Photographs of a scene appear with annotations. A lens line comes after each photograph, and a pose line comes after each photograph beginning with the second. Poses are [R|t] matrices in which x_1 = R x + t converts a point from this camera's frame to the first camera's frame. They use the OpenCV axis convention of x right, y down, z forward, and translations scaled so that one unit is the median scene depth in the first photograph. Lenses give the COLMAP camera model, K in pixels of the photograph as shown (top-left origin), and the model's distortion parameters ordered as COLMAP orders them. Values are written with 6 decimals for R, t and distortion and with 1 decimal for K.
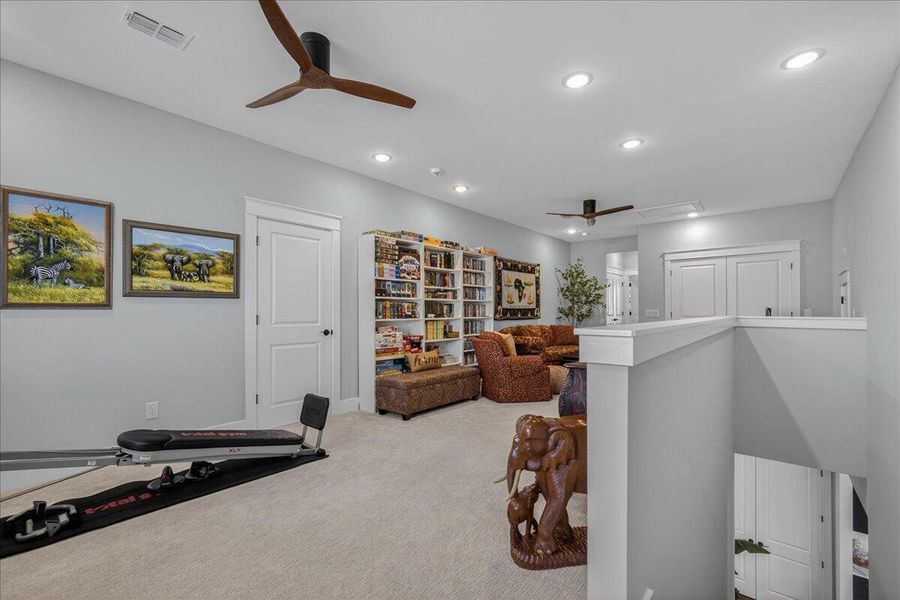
lens RADIAL K [[388.4, 0, 452.4], [0, 388.4, 306.2], [0, 0, 1]] dist [-0.008584, 0.001218]
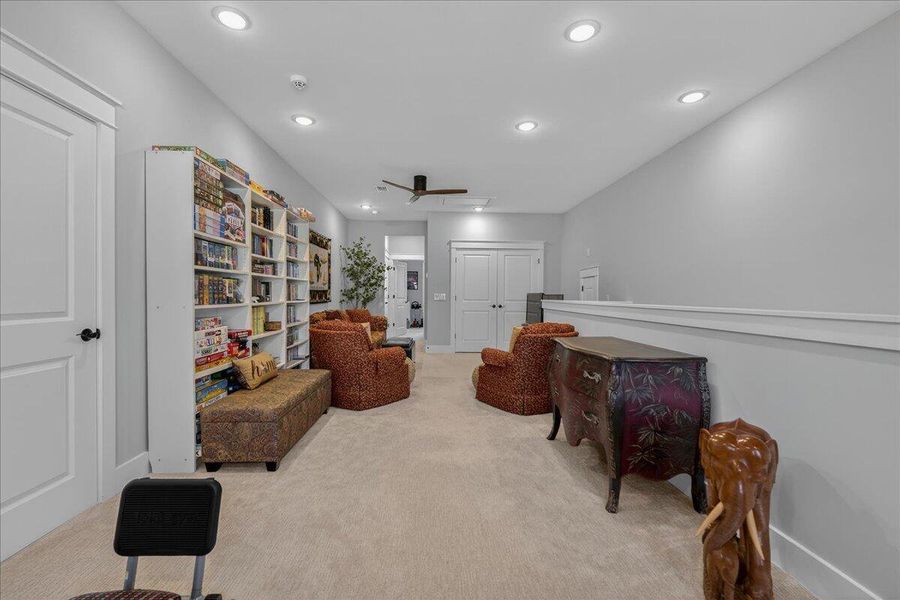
lens RADIAL K [[388.4, 0, 446.8], [0, 388.4, 297.8], [0, 0, 1]] dist [-0.008584, 0.001218]
pose [[0.738747, 0.004622, 0.673967, -0.250505], [-0.021221, 0.999640, 0.016406, 0.004233], [-0.673648, -0.026422, 0.738580, 0.278993]]
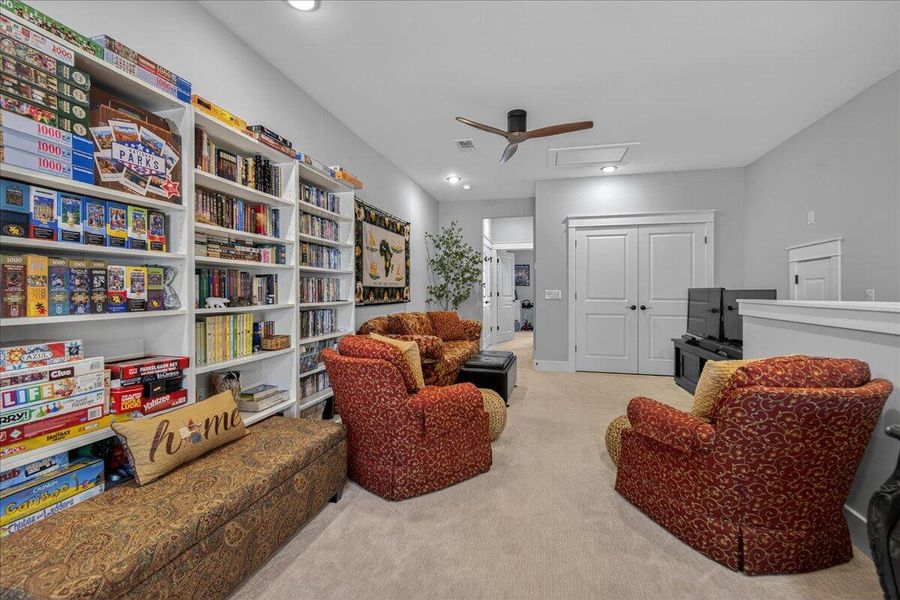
lens RADIAL K [[388.4, 0, 448.1], [0, 388.4, 293.2], [0, 0, 1]] dist [-0.008584, 0.001218]
pose [[0.903998, 0.002094, 0.427531, -0.010596], [-0.010077, 0.999815, 0.016411, 0.006722], [-0.427417, -0.019144, 0.903852, 0.525797]]
